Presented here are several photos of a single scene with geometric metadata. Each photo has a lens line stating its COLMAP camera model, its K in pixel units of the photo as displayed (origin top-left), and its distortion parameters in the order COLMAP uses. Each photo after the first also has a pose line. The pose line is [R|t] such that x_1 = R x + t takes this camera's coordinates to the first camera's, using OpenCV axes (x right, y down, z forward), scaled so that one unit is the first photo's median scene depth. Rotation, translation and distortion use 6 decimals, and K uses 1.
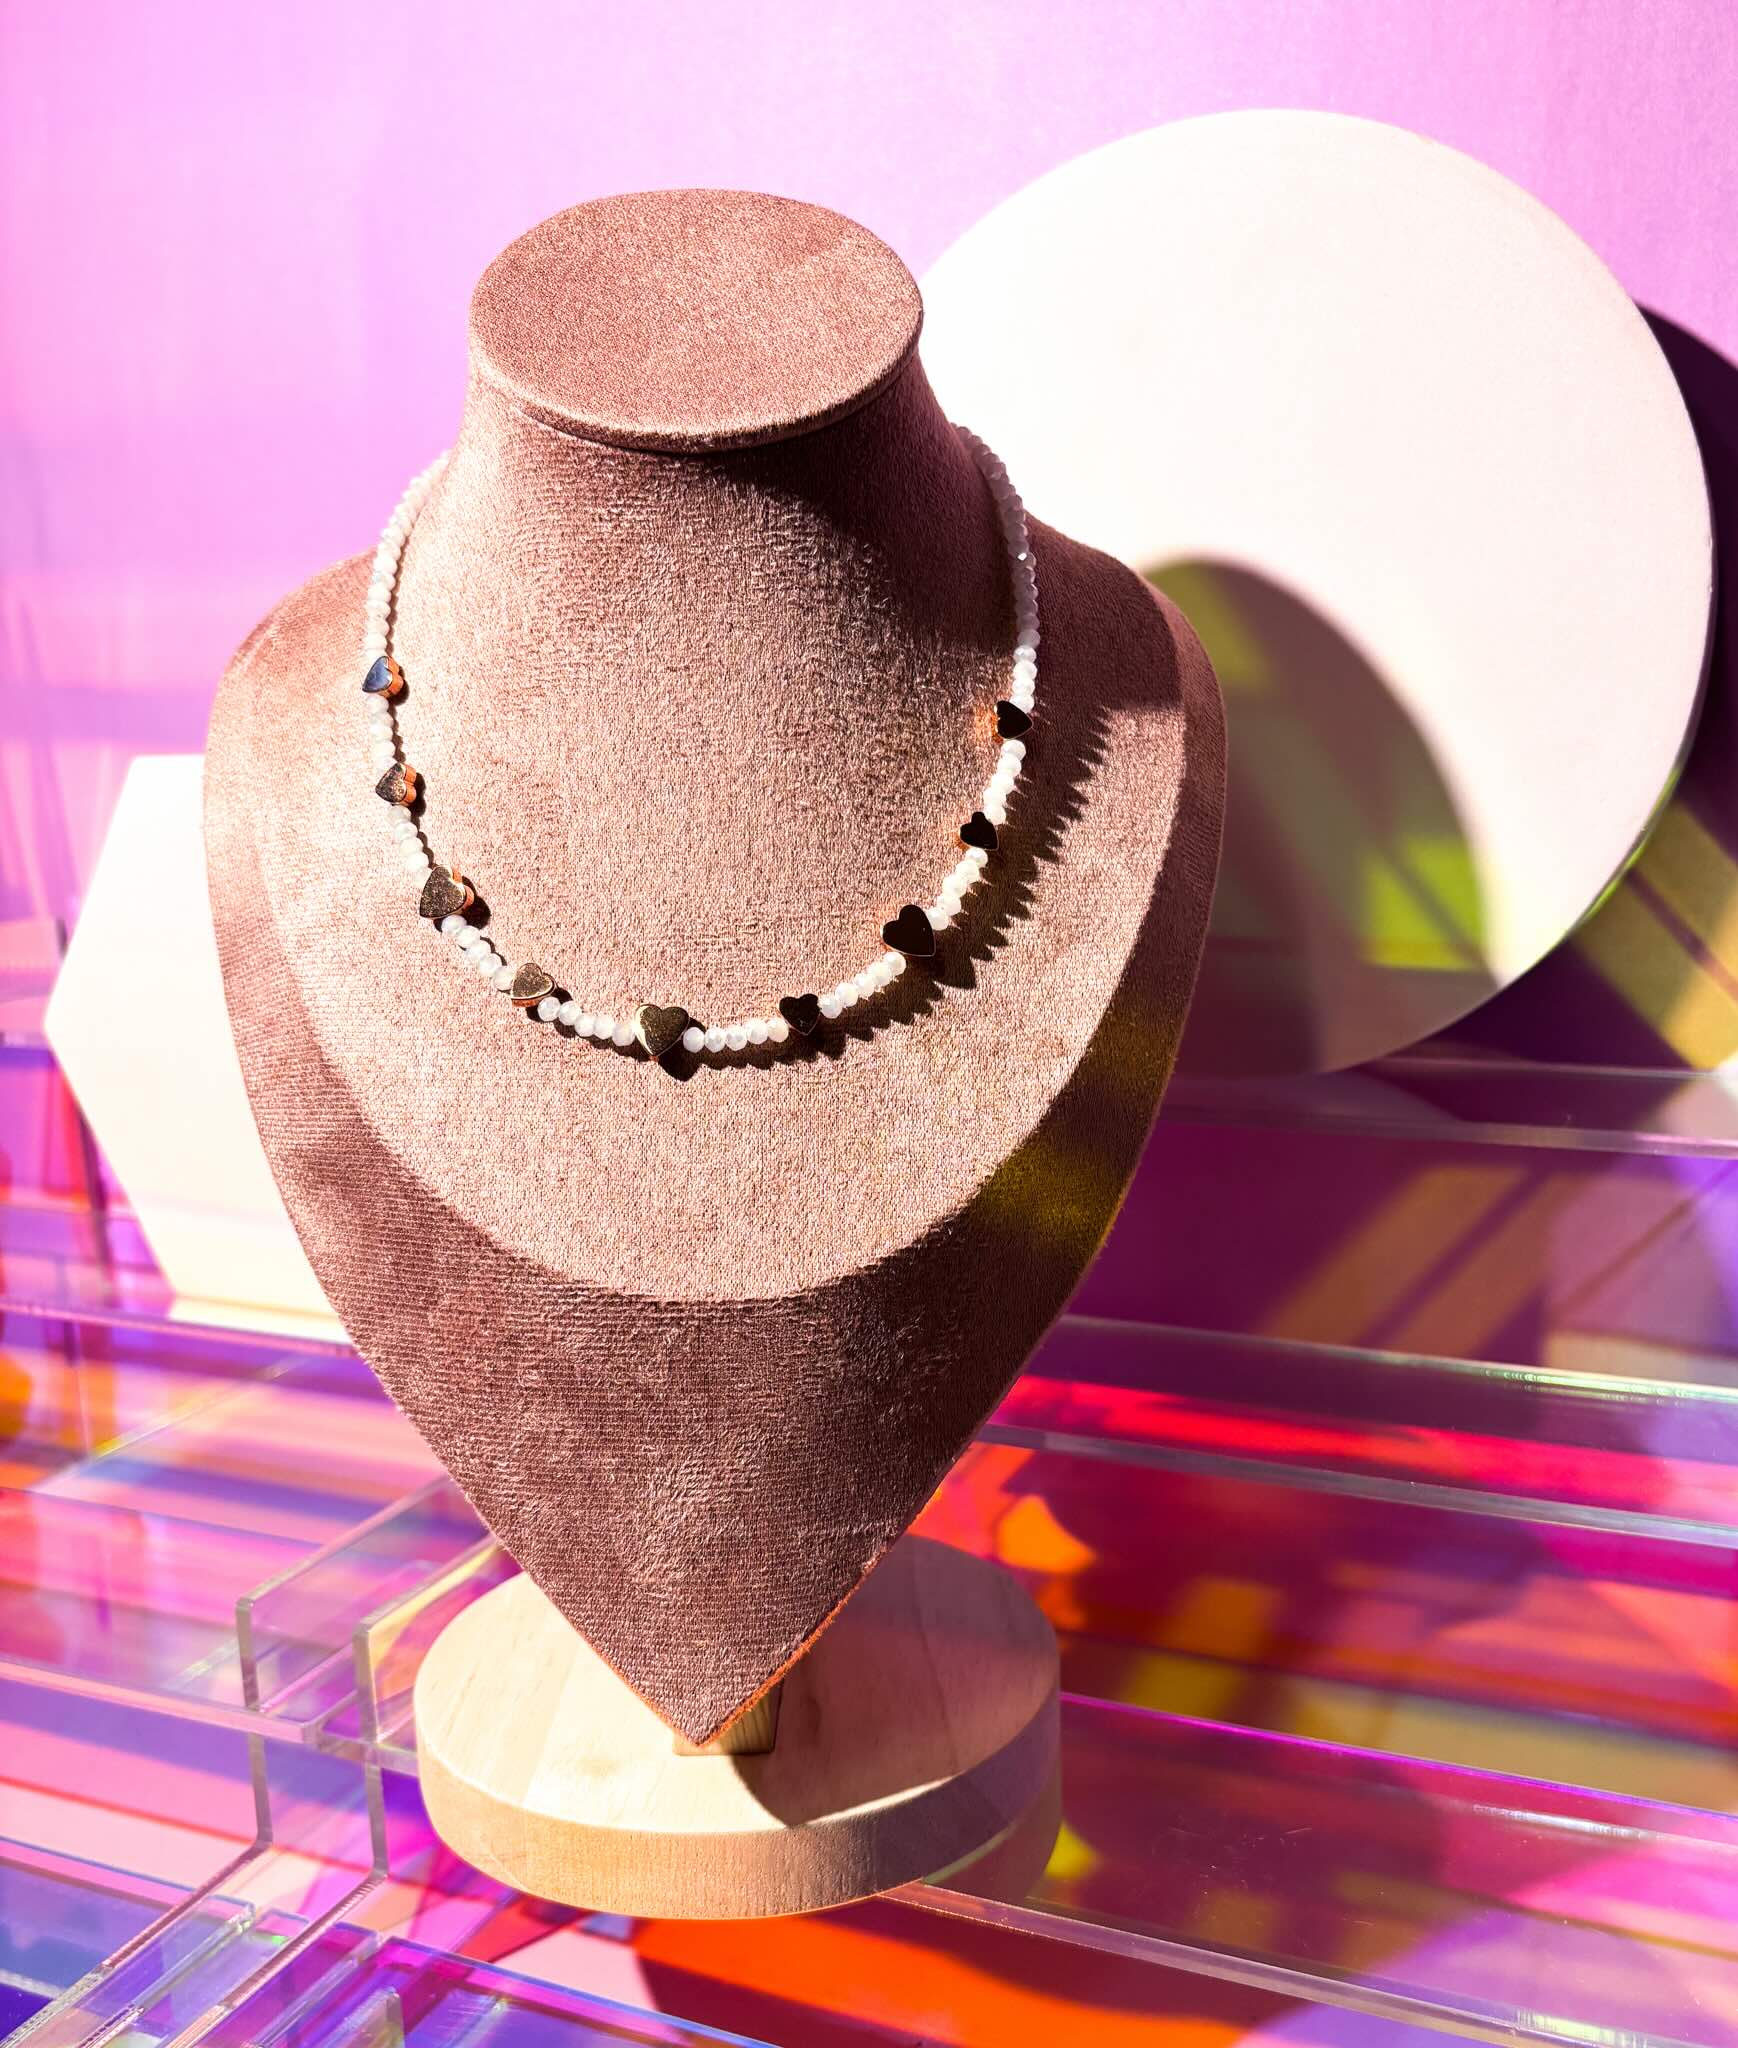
lens RADIAL K [[1989.1, 0, 963.8], [0, 1989.1, 1114.4], [0, 0, 1]] dist [-0.004864, 0.000000]
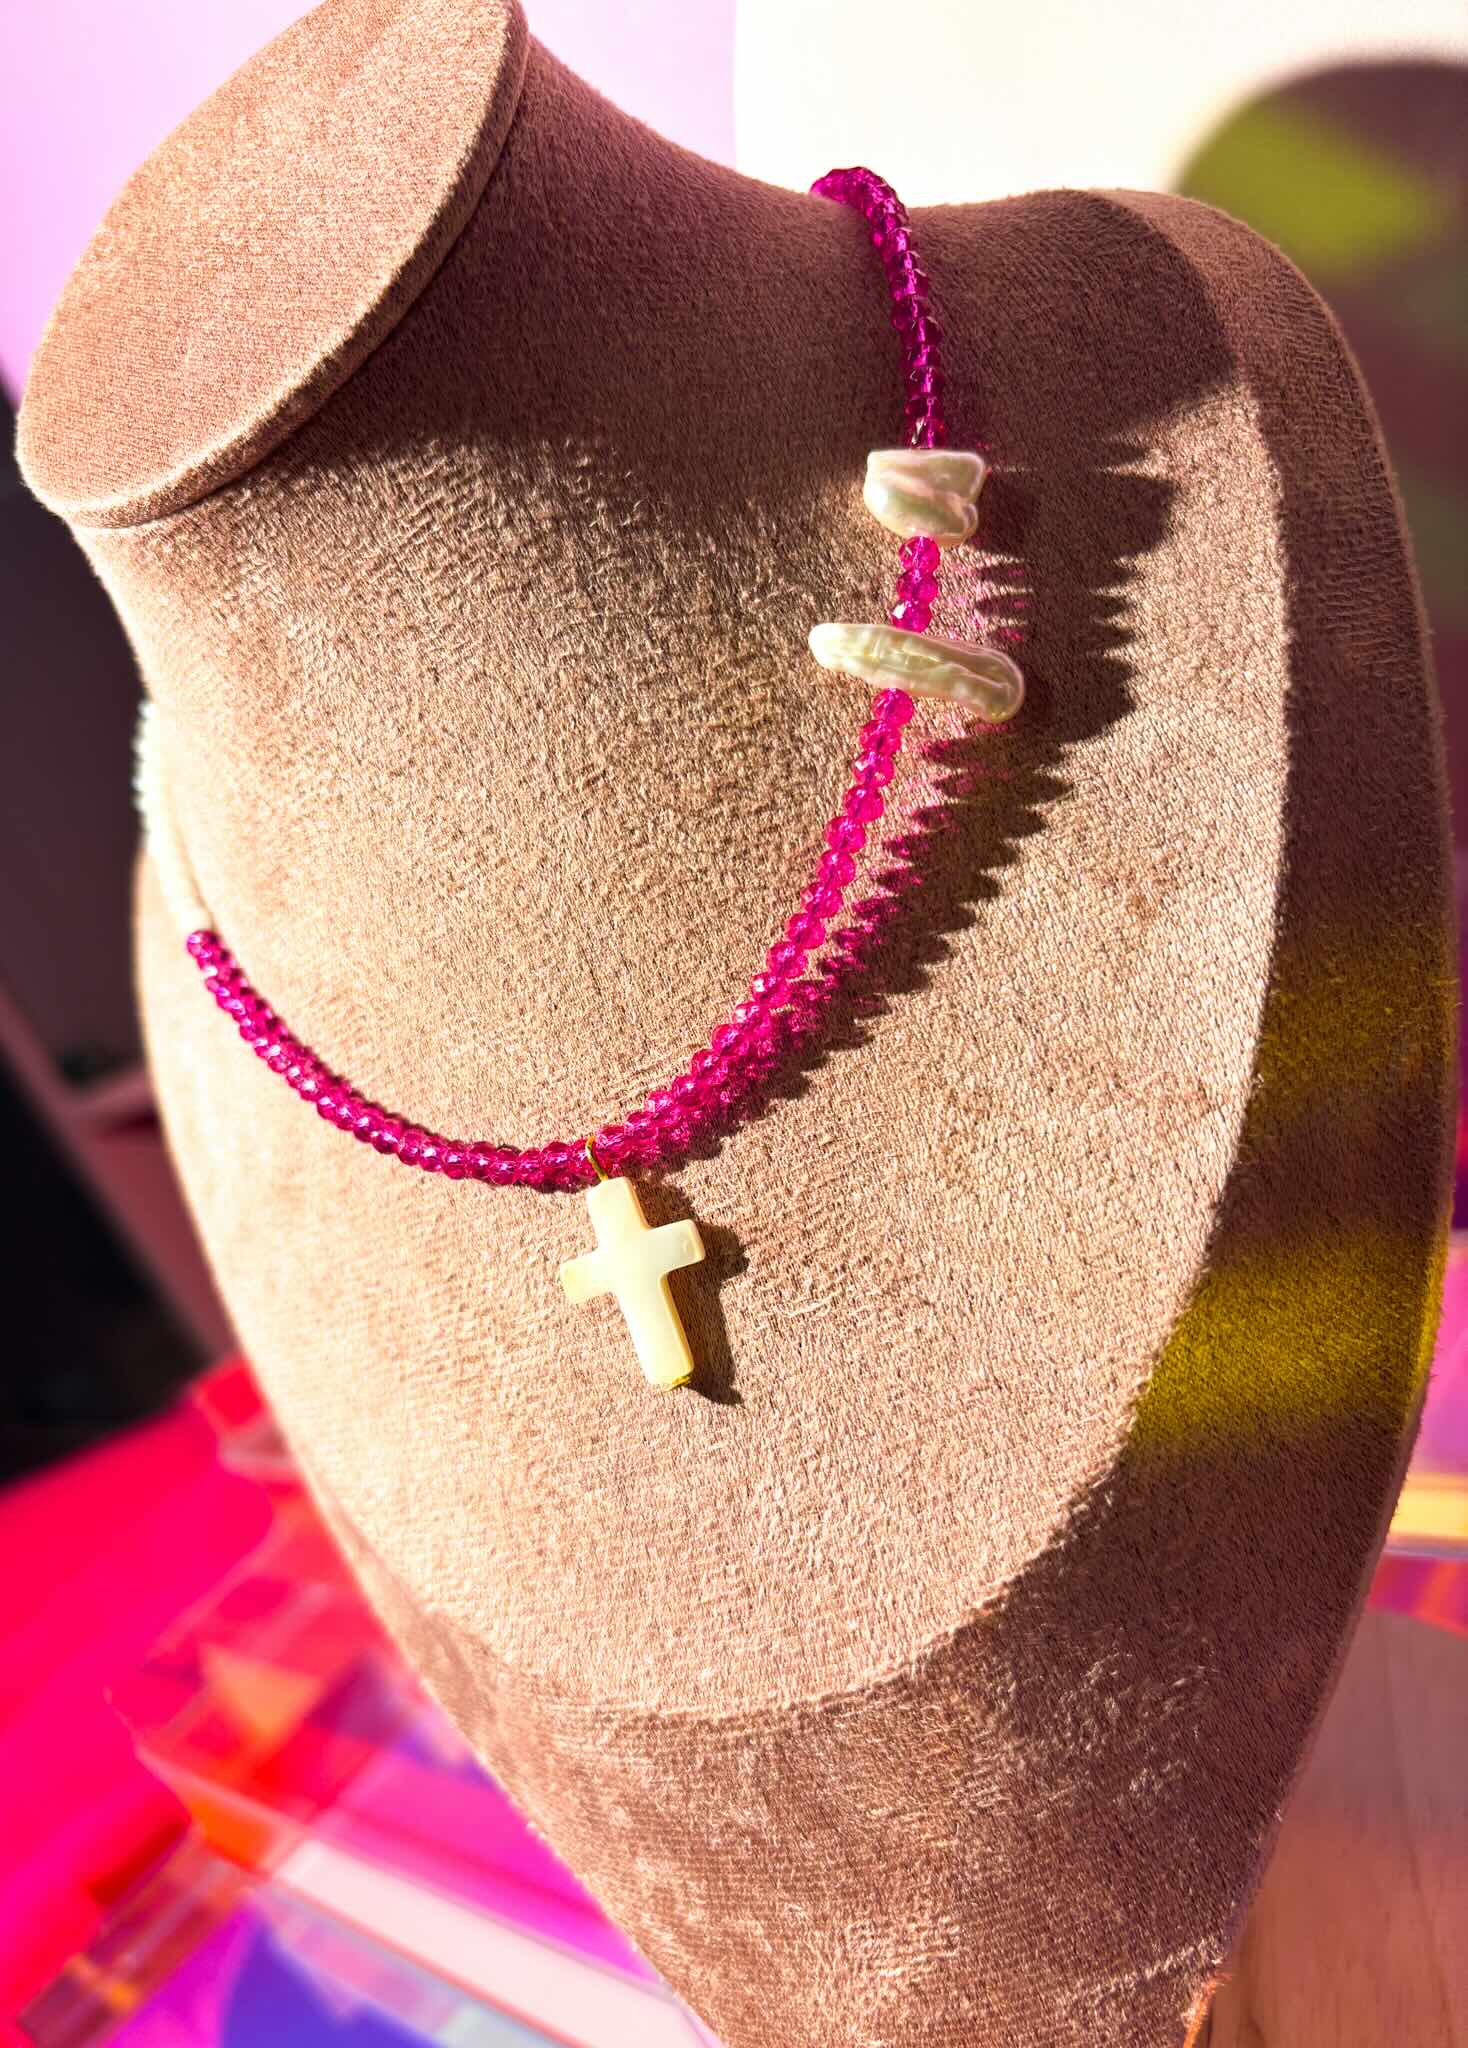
lens RADIAL K [[1644.9, 0, 677.5], [0, 1644.9, 1025.1], [0, 0, 1]] dist [-0.058547, 0.043604]
pose [[0.805893, -0.333302, -0.489332, 0.164829], [0.394250, 0.918702, 0.023539, -0.123699], [0.441704, -0.211889, 0.871780, 0.553548]]
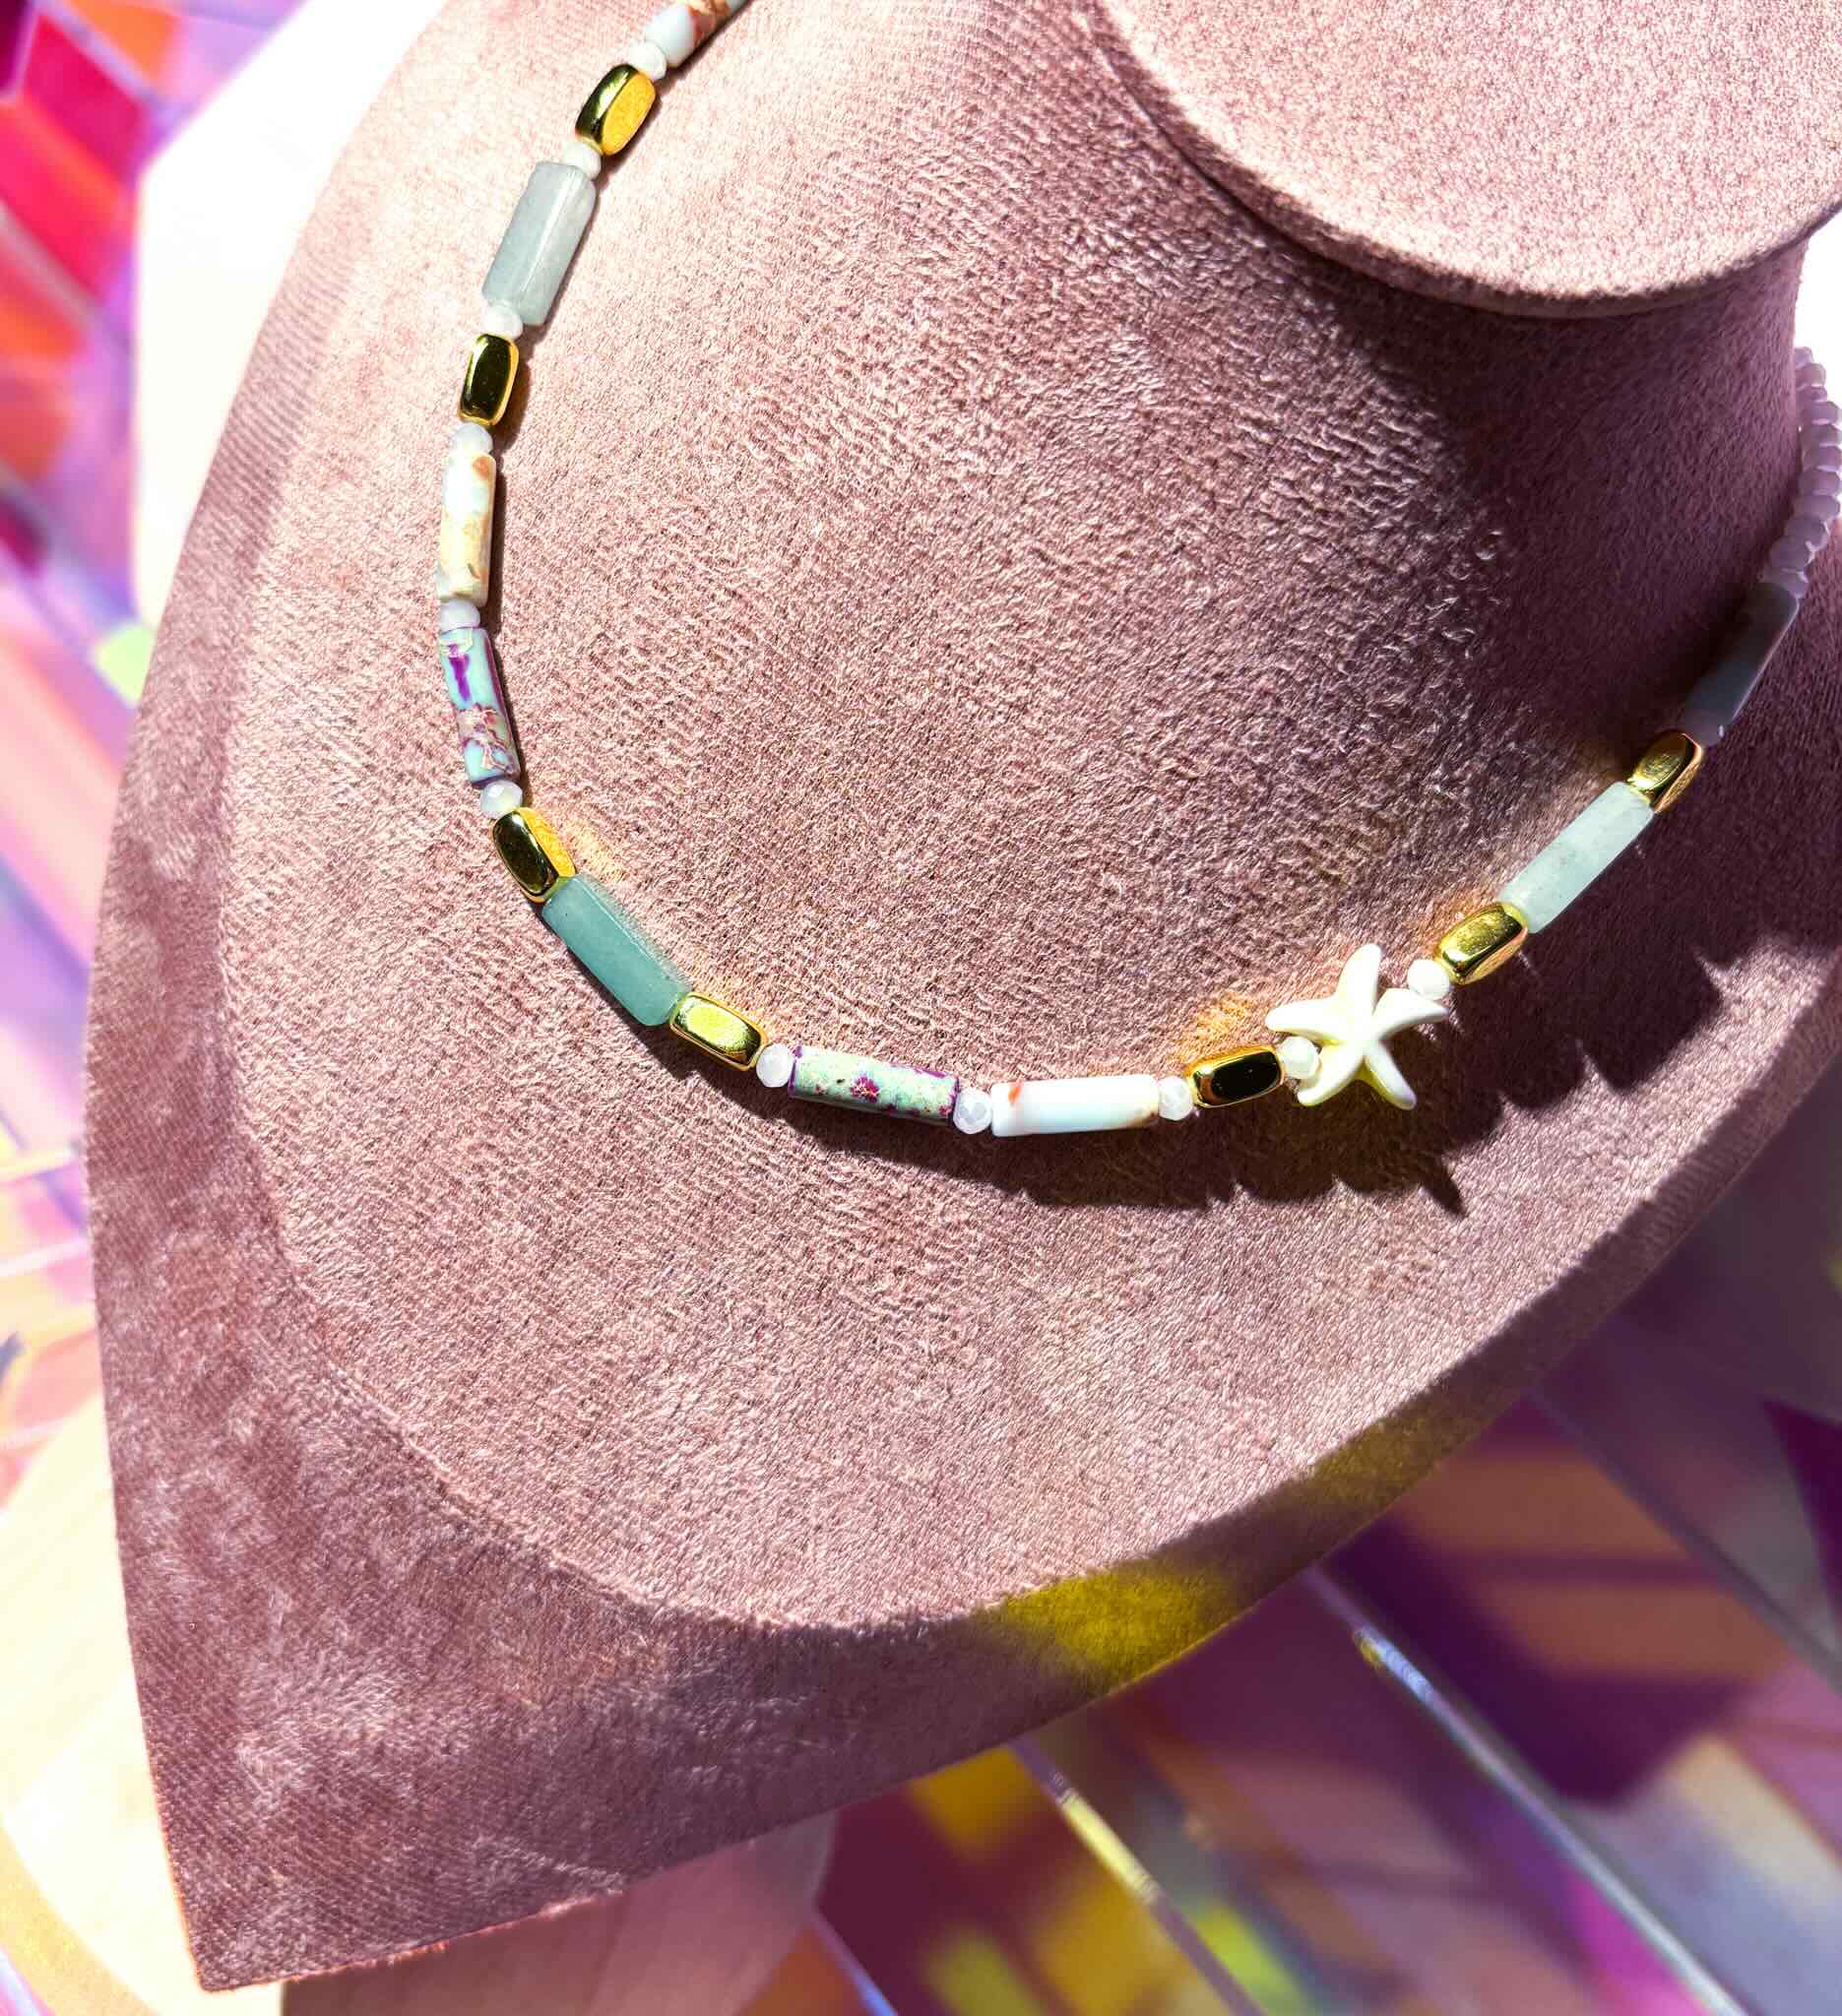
lens RADIAL K [[2120.7, 0, 849.9], [0, 2120.7, 874.5], [0, 0, 1]] dist [-0.021176, 0.000000]
pose [[0.831175, 0.550541, -0.077798, -0.098691], [-0.505292, 0.806312, 0.307476, -0.303496], [0.232008, -0.216256, 0.948370, 0.432127]]
